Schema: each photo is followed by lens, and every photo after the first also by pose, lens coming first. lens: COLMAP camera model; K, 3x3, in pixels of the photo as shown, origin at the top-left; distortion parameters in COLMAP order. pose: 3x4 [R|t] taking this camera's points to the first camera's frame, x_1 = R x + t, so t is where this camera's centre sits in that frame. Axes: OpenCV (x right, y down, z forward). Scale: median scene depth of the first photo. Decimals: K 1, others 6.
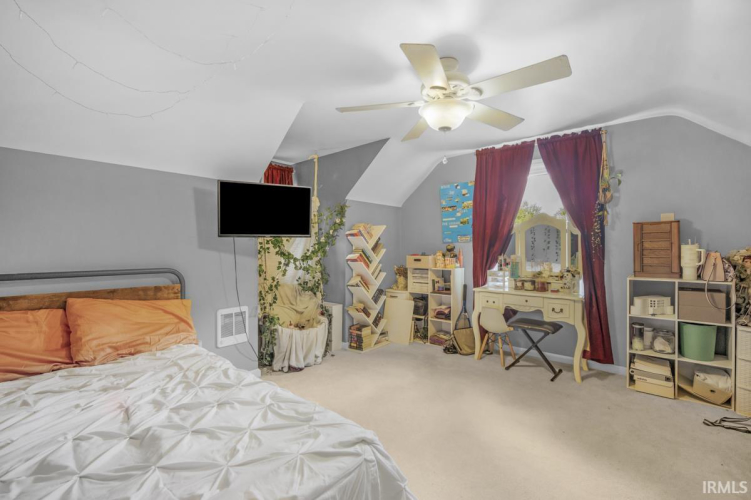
lens RADIAL K [[339.0, 0, 375.5], [0, 339.0, 250.0], [0, 0, 1]] dist [-0.000125, -0.000005]
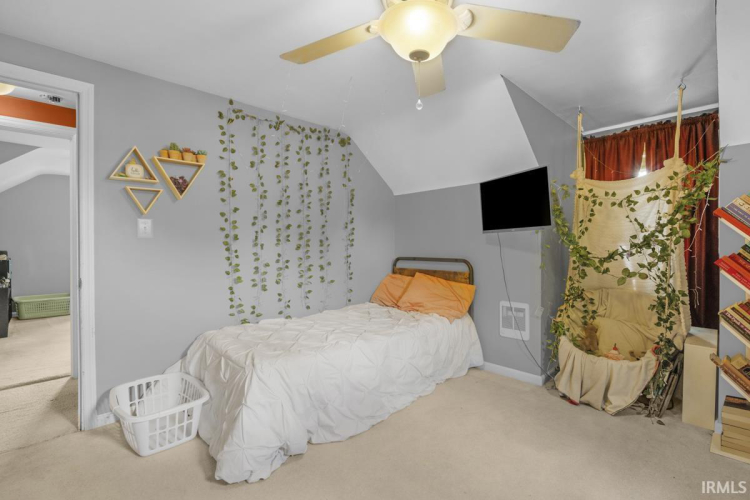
lens RADIAL K [[328.9, 0, 375.0], [0, 328.9, 250.0], [0, 0, 1]] dist [-0.003844, 0.000003]
pose [[-0.075915, 0.017661, -0.996958, 0.642434], [-0.006170, 0.999816, 0.018182, -0.000987], [0.997095, 0.007532, -0.075792, 0.724546]]
